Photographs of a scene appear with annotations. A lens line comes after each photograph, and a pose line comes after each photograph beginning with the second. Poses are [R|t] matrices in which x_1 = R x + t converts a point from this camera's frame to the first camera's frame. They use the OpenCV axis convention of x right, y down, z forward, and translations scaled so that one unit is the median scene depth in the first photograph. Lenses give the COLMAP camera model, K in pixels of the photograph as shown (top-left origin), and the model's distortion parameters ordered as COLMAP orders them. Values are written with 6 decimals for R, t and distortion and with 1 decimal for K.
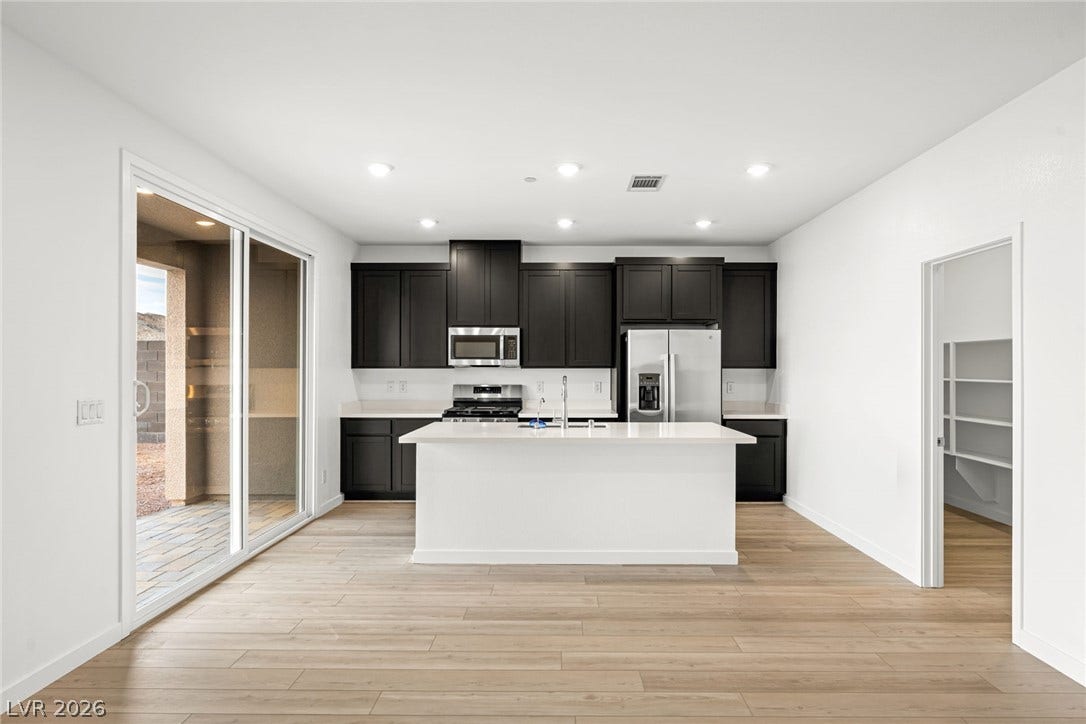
lens RADIAL K [[602.7, 0, 561.4], [0, 602.7, 365.6], [0, 0, 1]] dist [-0.004855, 0.001343]
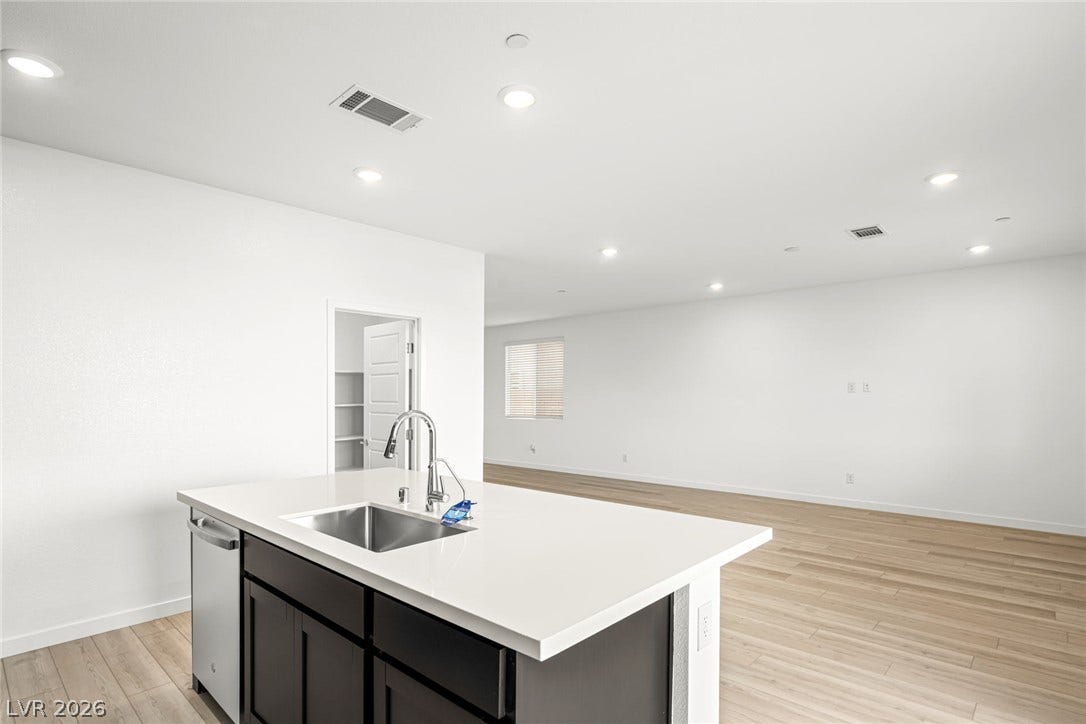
lens RADIAL K [[540.1, 0, 557.1], [0, 540.1, 395.0], [0, 0, 1]] dist [-0.002003, 0.000901]
pose [[-0.738844, -0.000218, 0.673876, -0.291255], [-0.000487, 1.000000, -0.000210, 0.002997], [-0.673876, -0.000483, -0.738844, 0.949826]]
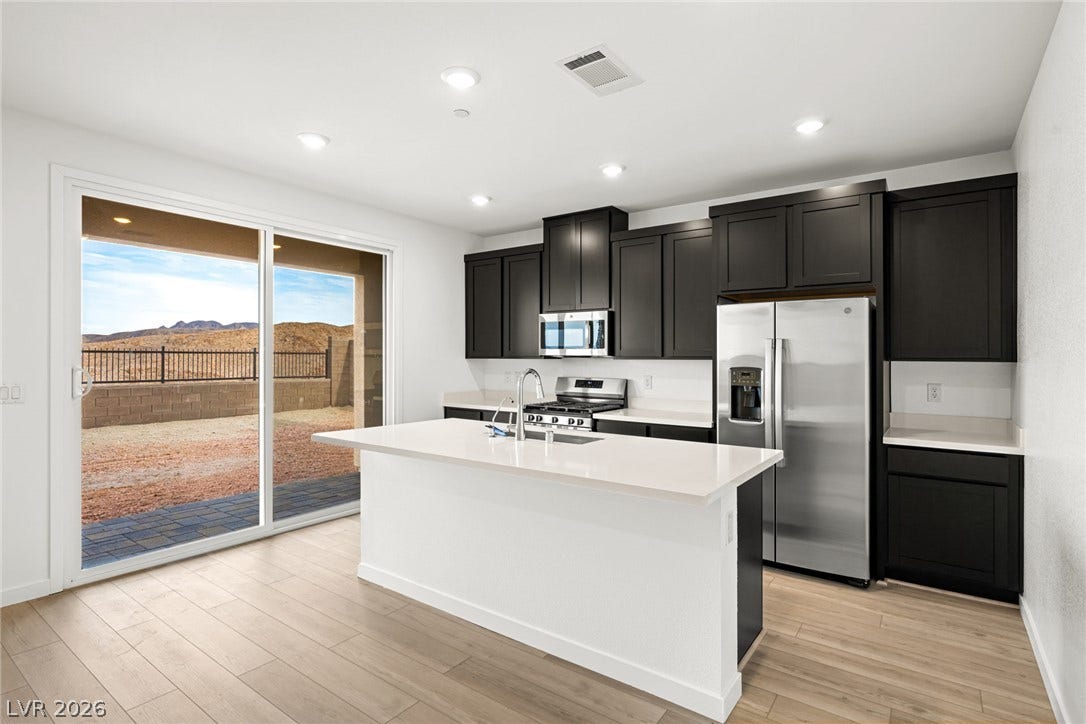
lens RADIAL K [[540.1, 0, 545.5], [0, 540.1, 356.4], [0, 0, 1]] dist [-0.002003, 0.000901]
pose [[0.810710, 0.001305, -0.585447, 0.311042], [-0.002777, 0.999995, -0.001616, 0.002209], [0.585441, 0.002936, 0.810709, 0.359064]]
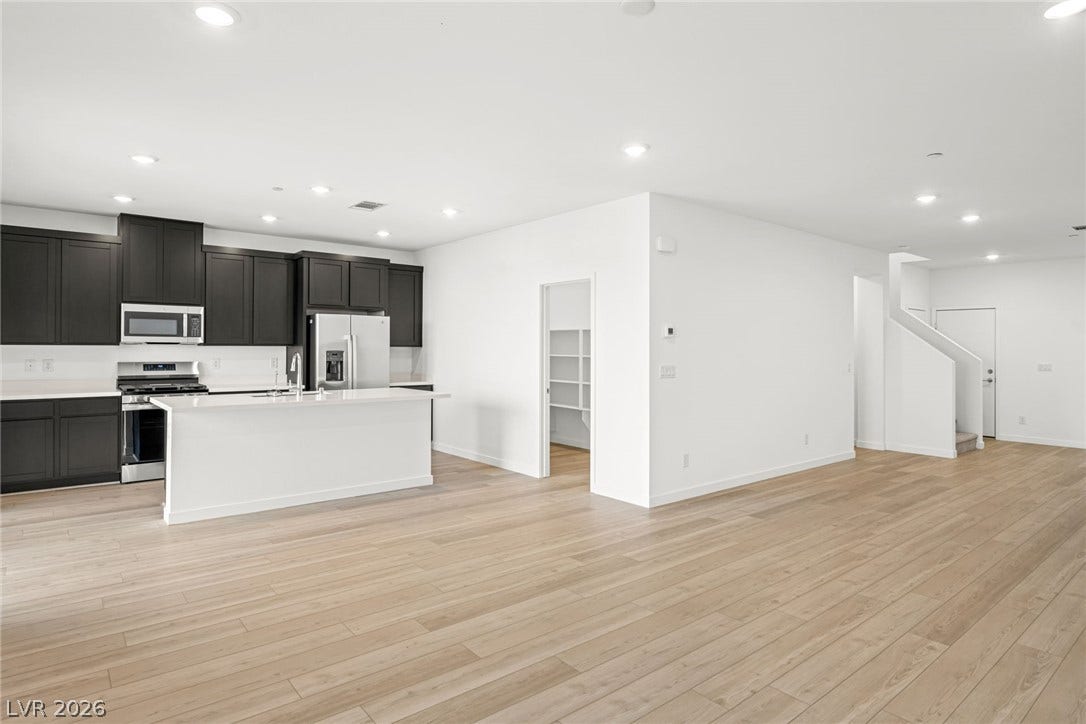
lens RADIAL K [[602.7, 0, 540.7], [0, 602.7, 337.3], [0, 0, 1]] dist [-0.004855, 0.001343]
pose [[0.772120, 0.013811, 0.635327, -0.293434], [-0.007722, 0.999894, -0.012351, -0.001752], [-0.635430, 0.004630, 0.772145, -0.186080]]
